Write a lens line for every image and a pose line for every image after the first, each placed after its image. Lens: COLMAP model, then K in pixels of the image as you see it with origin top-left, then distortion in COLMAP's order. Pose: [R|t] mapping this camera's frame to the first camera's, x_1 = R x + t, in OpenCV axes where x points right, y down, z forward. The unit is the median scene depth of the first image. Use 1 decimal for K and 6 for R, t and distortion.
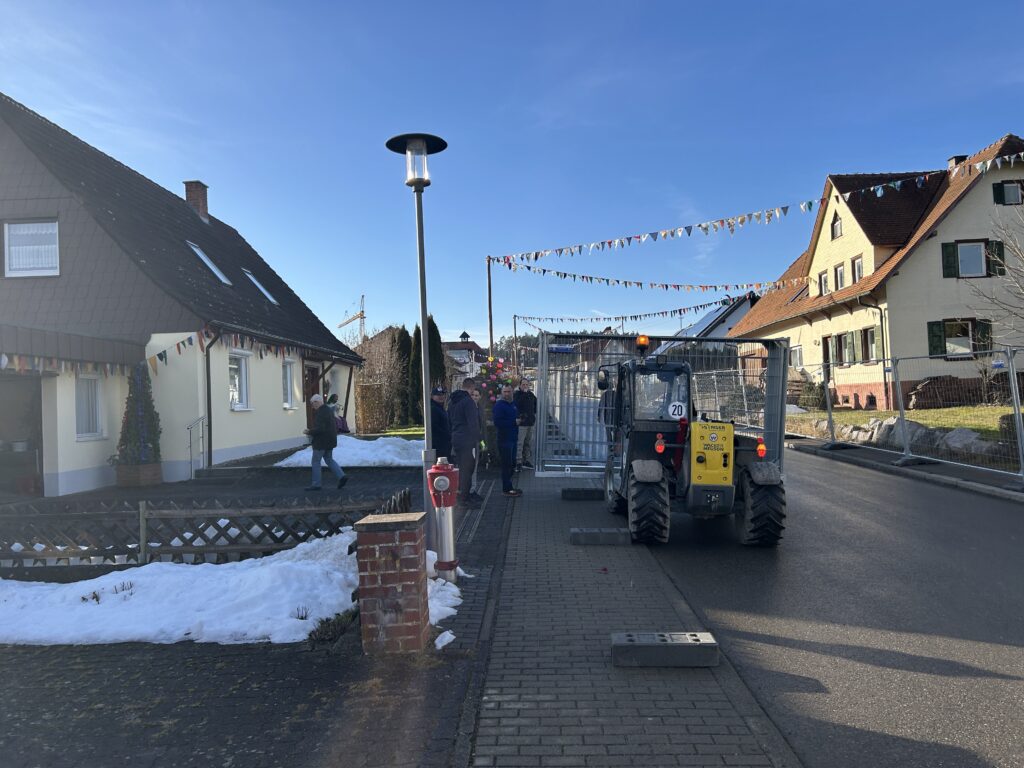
lens RADIAL K [[786.4, 0, 509.5], [0, 786.4, 381.9], [0, 0, 1]] dist [0.042841, -0.007784]
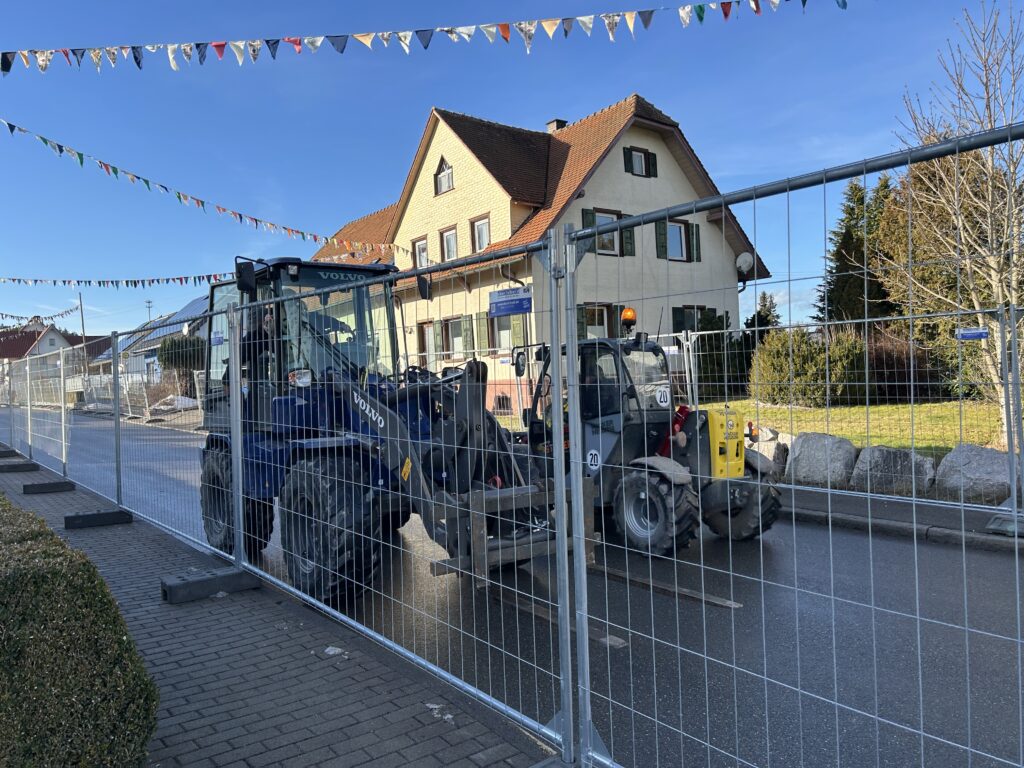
lens RADIAL K [[786.4, 0, 509.3], [0, 786.4, 393.0], [0, 0, 1]] dist [0.042841, -0.007784]
pose [[0.776060, -0.001645, 0.630657, -0.019730], [0.000183, 0.999997, 0.002384, 0.010802], [-0.630660, -0.001735, 0.776058, 0.379958]]
